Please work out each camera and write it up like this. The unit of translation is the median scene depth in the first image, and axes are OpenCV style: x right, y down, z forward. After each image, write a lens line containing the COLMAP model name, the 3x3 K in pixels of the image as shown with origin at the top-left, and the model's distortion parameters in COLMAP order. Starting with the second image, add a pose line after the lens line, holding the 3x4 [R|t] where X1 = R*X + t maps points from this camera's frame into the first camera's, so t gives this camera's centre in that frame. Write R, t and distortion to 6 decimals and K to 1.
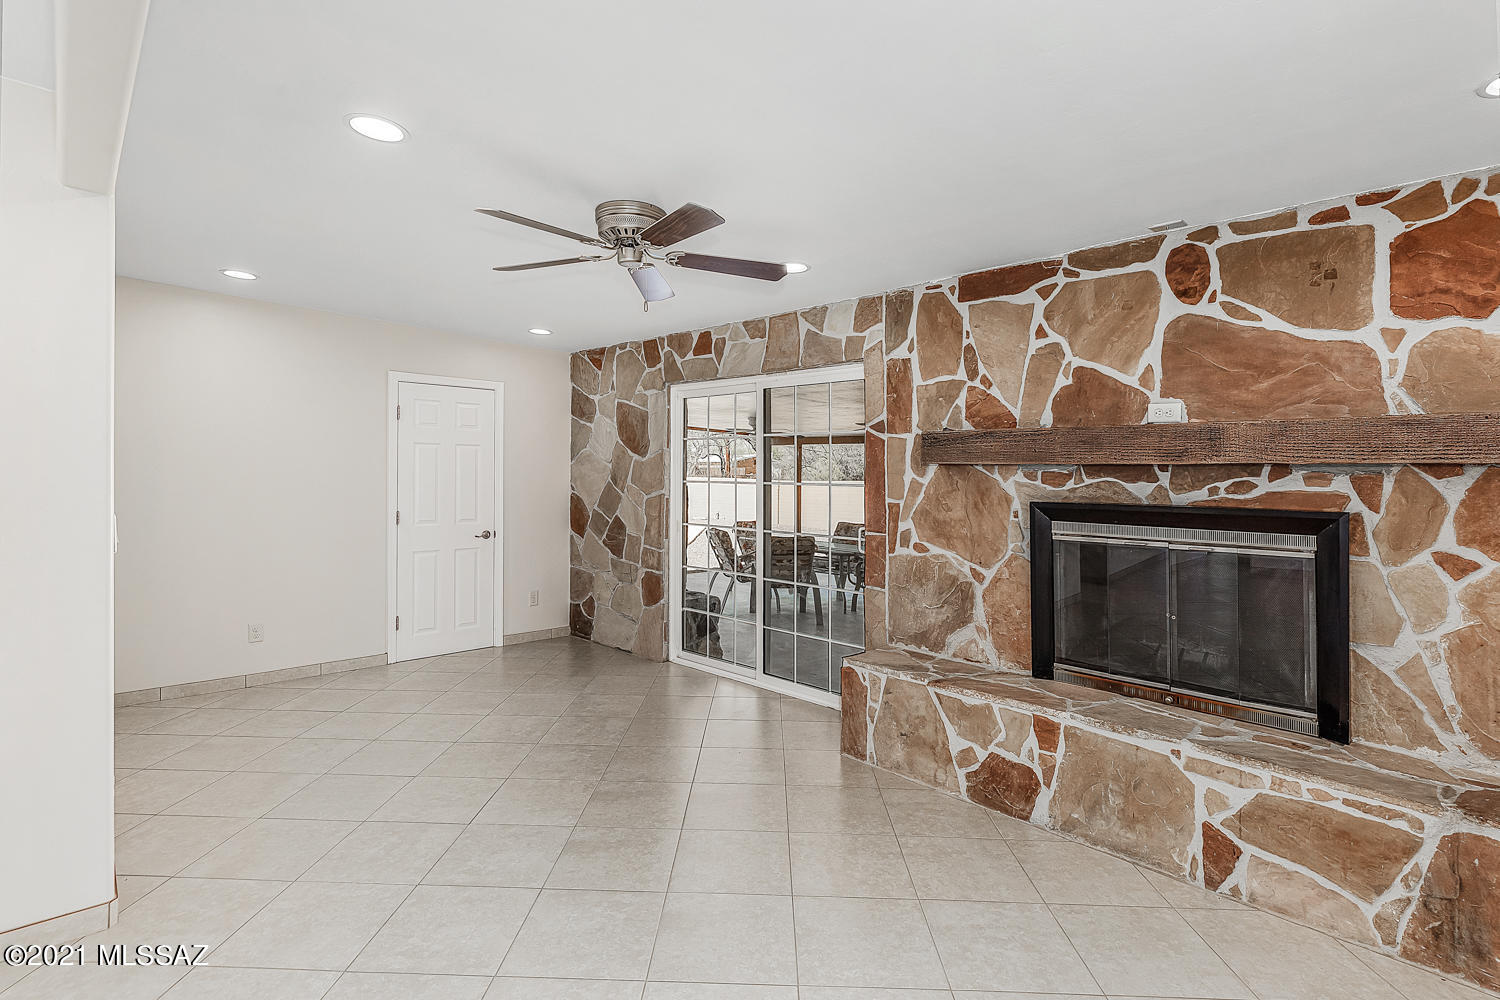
lens RADIAL K [[729.0, 0, 750.1], [0, 729.0, 461.9], [0, 0, 1]] dist [-0.001286, -0.000259]
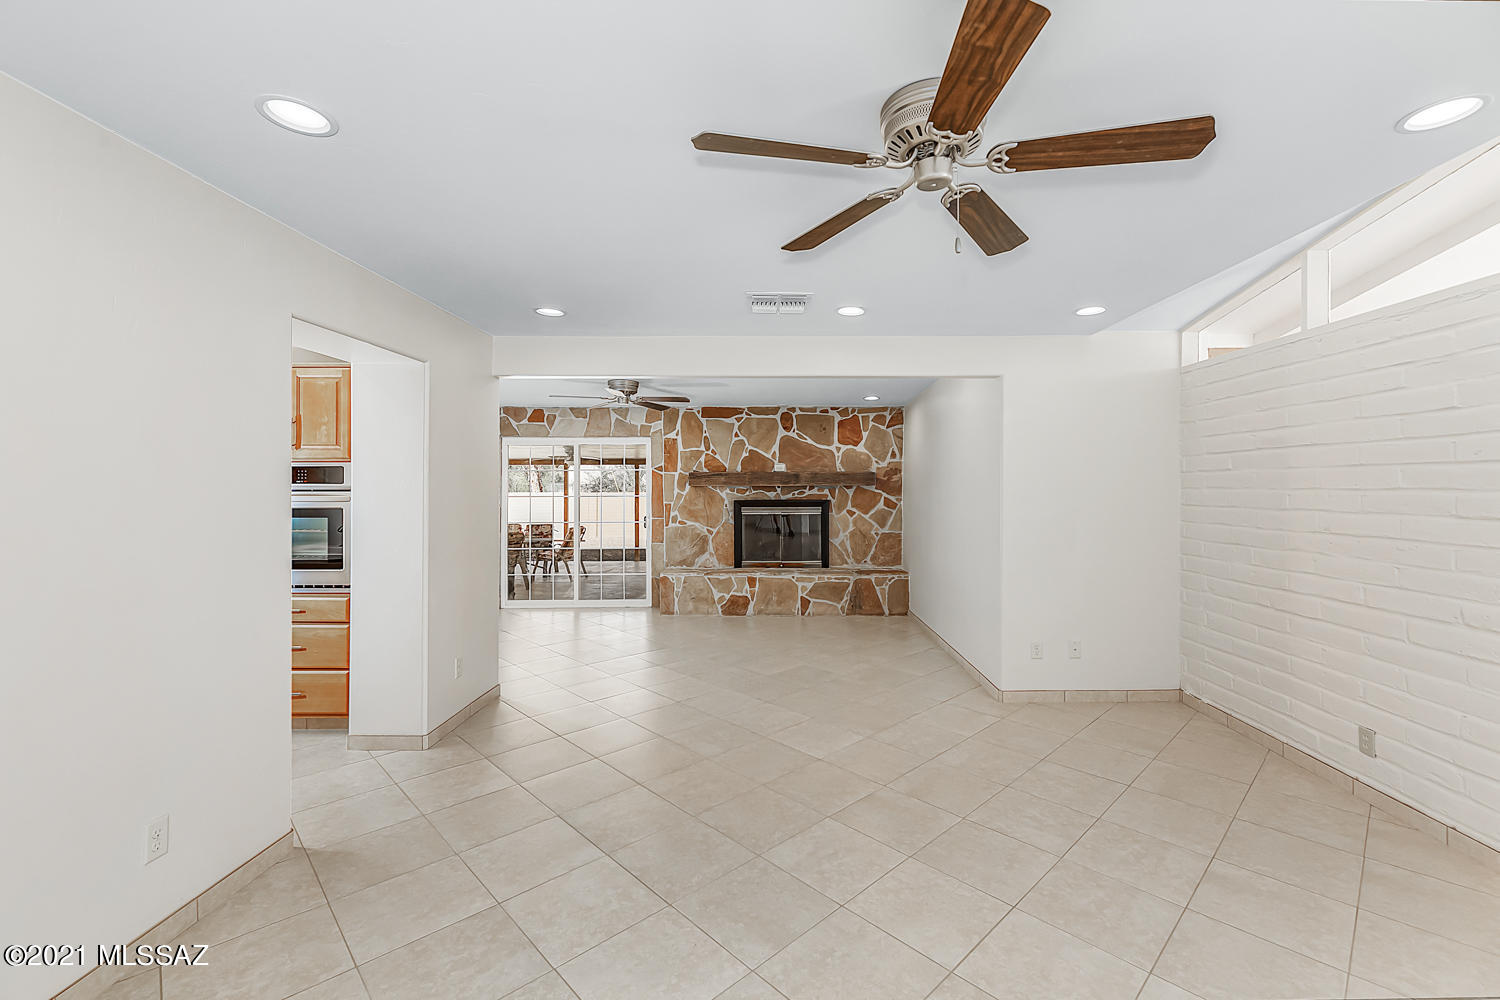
lens RADIAL K [[646.2, 0, 792.7], [0, 646.2, 480.1], [0, 0, 1]] dist [-0.001036, -0.001036]
pose [[0.676189, -0.008380, 0.736680, -1.216605], [-0.000724, 0.999927, 0.012039, -0.047106], [-0.736728, -0.008674, 0.676134, -0.735018]]
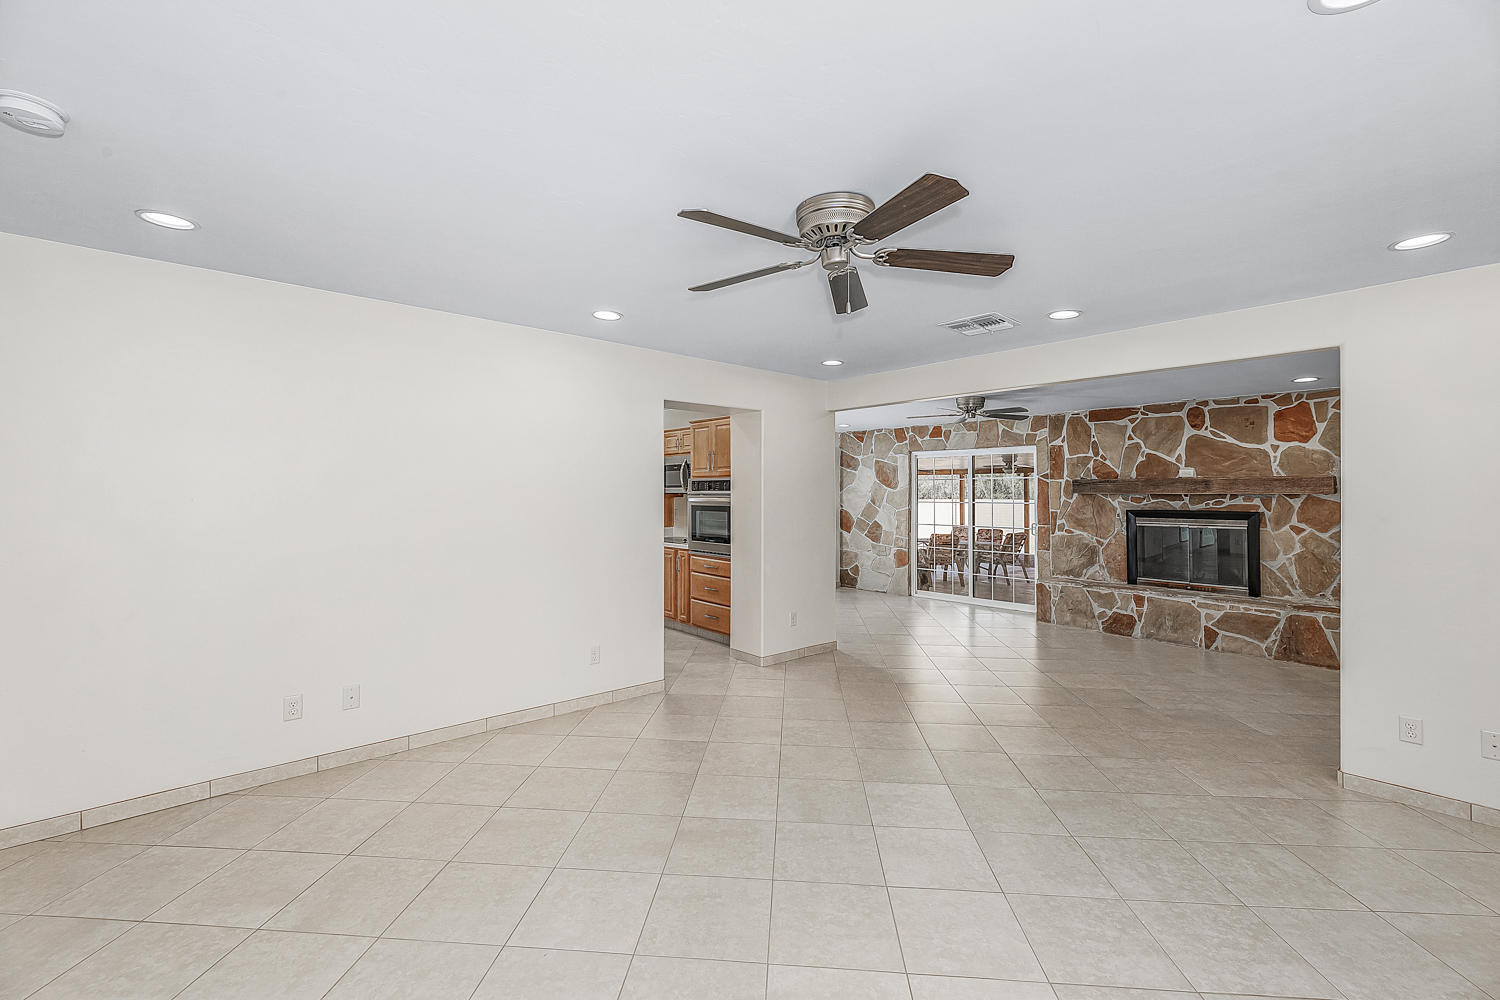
lens RADIAL K [[646.2, 0, 738.9], [0, 646.2, 488.4], [0, 0, 1]] dist [-0.001036, -0.001036]
pose [[0.998413, -0.011134, -0.055204, -0.784955], [0.011607, 0.999899, 0.008244, -0.048093], [0.055107, -0.008872, 0.998441, -1.207211]]
